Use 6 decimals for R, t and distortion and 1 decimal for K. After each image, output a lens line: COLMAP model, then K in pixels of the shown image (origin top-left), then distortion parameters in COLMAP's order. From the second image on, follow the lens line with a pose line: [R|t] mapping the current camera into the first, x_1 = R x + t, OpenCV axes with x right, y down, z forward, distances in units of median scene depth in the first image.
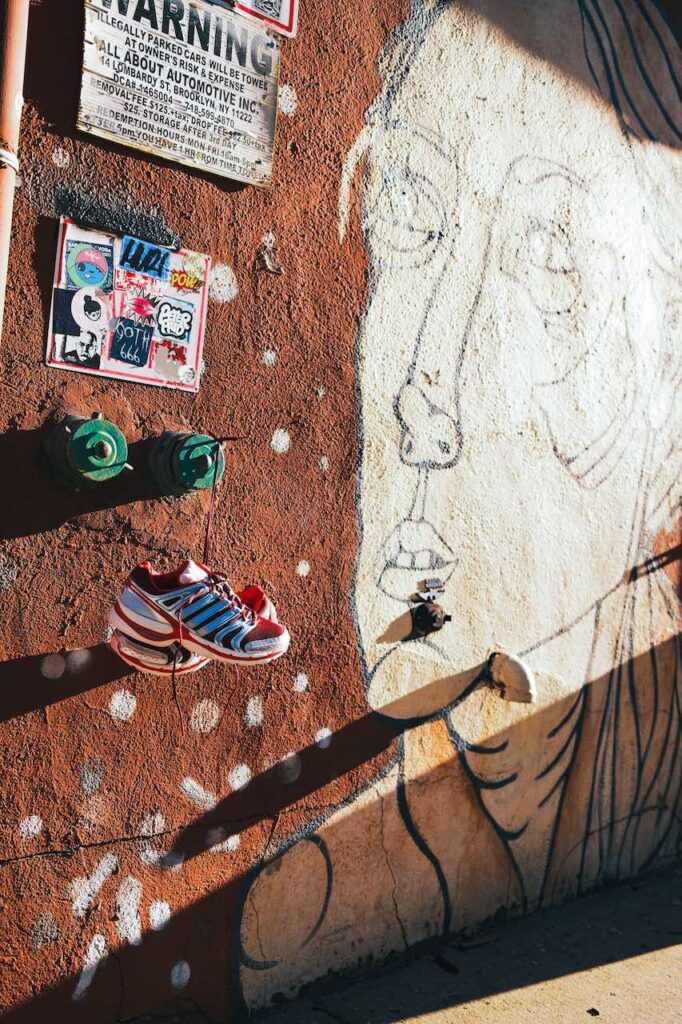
lens RADIAL K [[1037.7, 0, 341.0], [0, 1037.7, 511.4], [0, 0, 1]] dist [-0.009273, 0.000000]
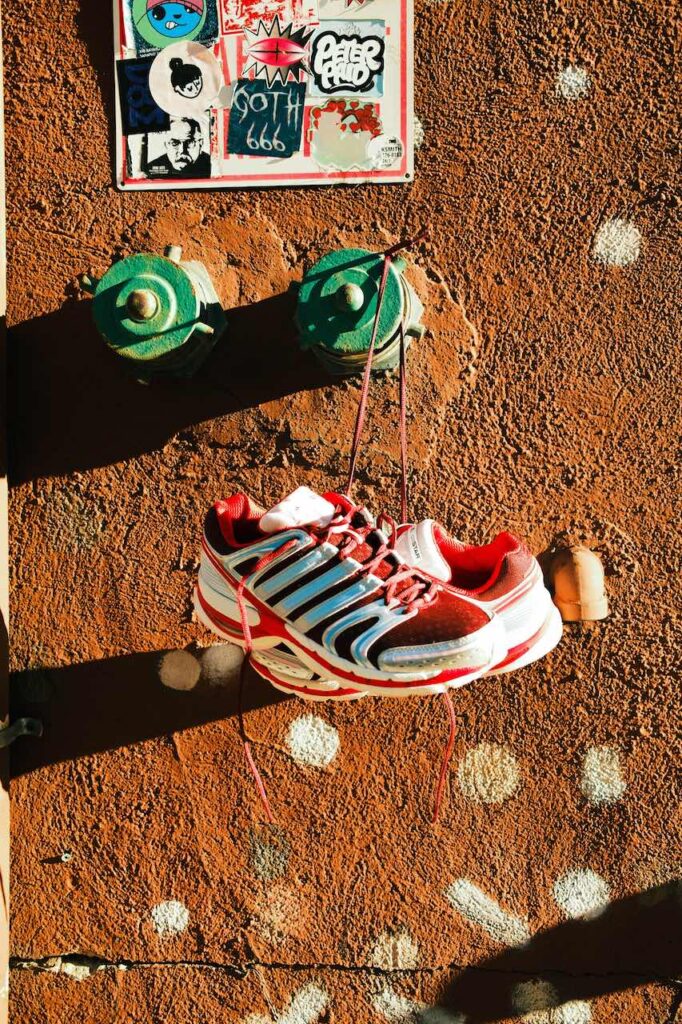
lens RADIAL K [[1037.7, 0, 340.9], [0, 1037.7, 513.9], [0, 0, 1]] dist [-0.009273, 0.000000]
pose [[0.672418, -0.043236, -0.738908, 0.243968], [0.072345, 0.997352, 0.007478, 0.055541], [0.736628, -0.058485, 0.673765, 0.630534]]
